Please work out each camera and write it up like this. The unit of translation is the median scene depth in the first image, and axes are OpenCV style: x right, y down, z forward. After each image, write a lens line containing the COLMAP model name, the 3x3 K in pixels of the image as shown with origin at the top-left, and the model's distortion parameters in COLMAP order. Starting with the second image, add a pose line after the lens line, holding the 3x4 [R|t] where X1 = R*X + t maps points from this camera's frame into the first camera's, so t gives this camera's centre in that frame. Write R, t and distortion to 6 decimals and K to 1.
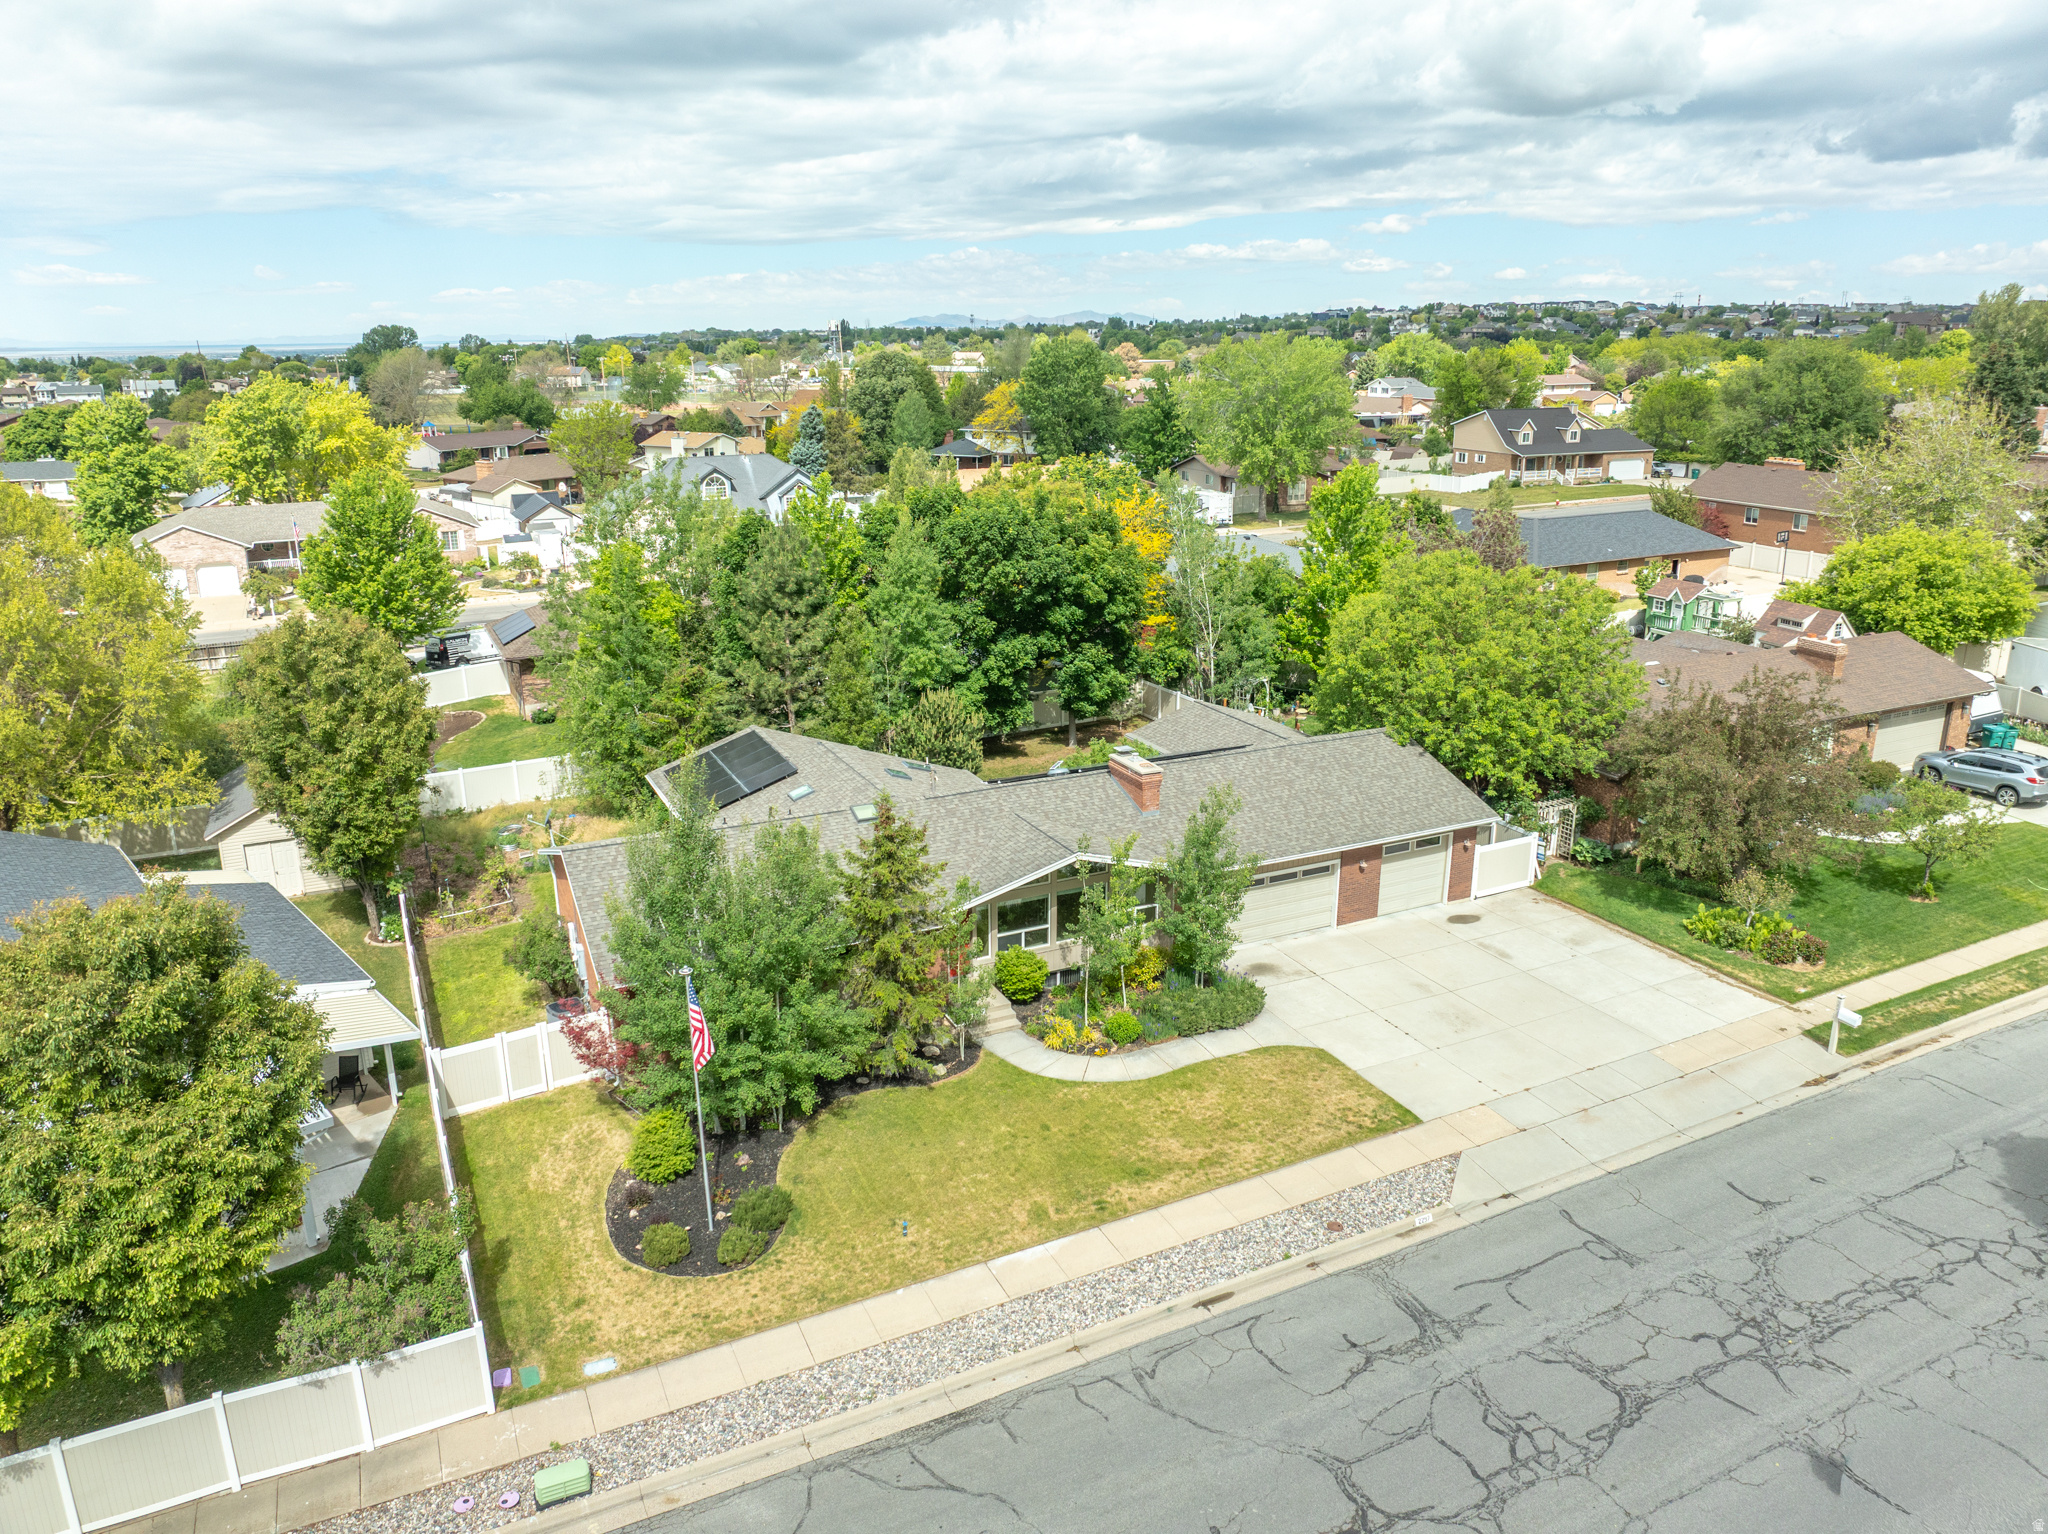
lens RADIAL K [[1439.5, 0, 1024.0], [0, 1439.5, 767.0], [0, 0, 1]] dist [-0.028364, 0.006383]
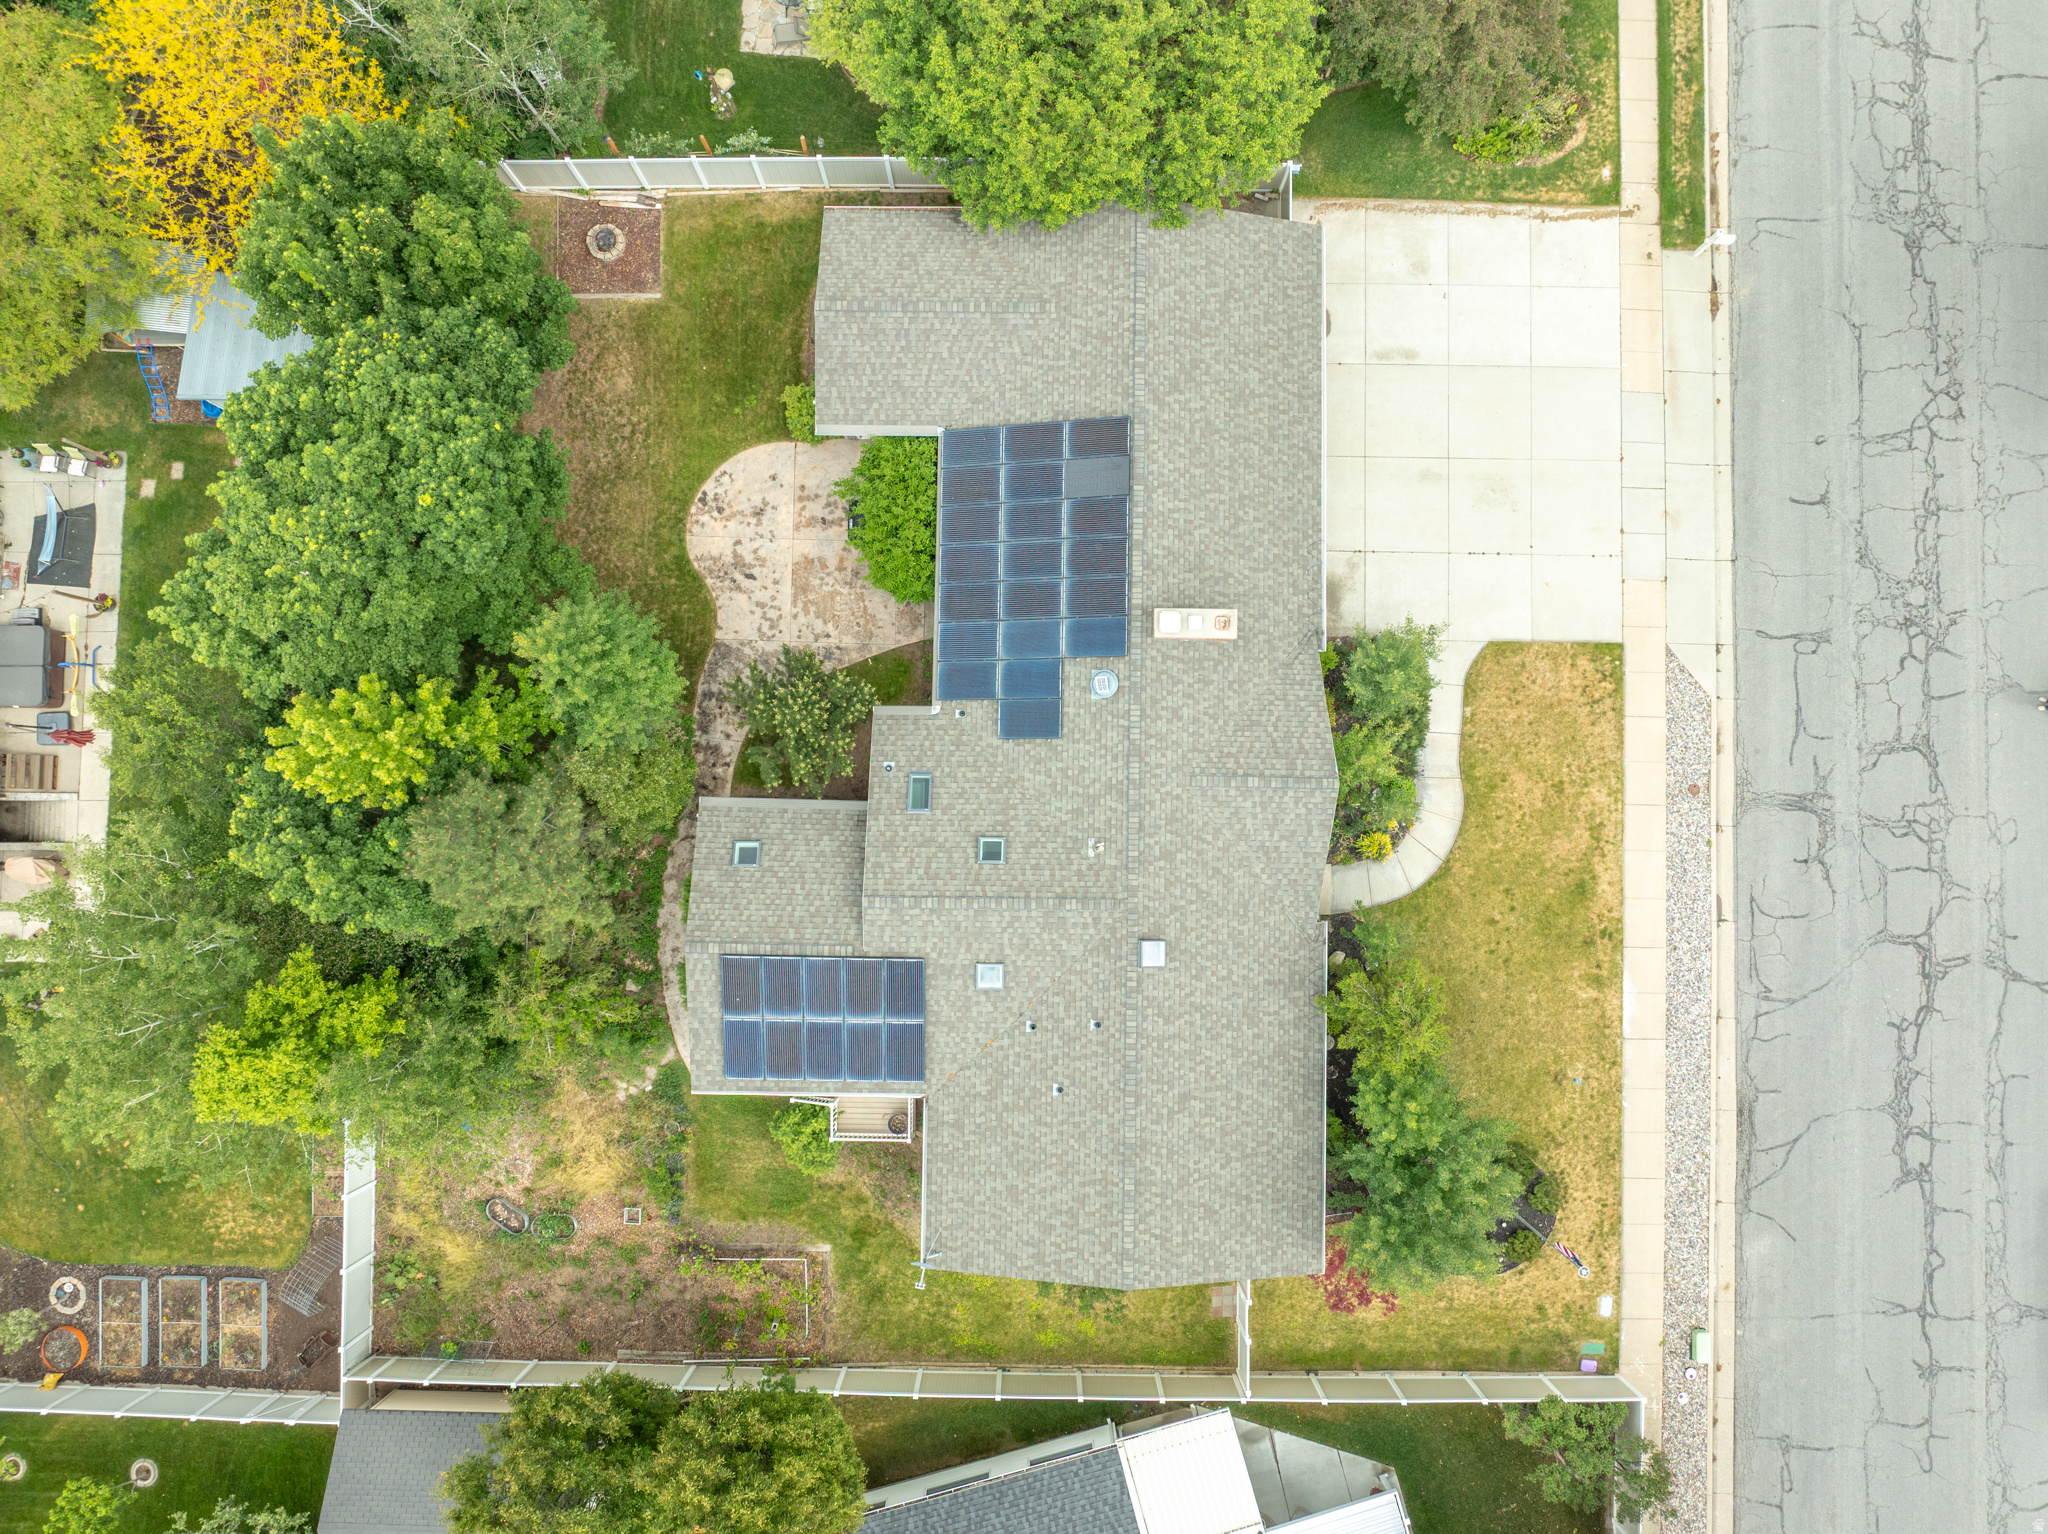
lens RADIAL K [[1435.1, 0, 1024.0], [0, 1435.1, 767.0], [0, 0, 1]] dist [-0.046172, 0.025648]
pose [[0.446148, -0.893505, 0.051002, -0.088956], [0.260366, 0.184107, 0.947794, -0.856509], [-0.856248, -0.409578, 0.314777, 0.852372]]
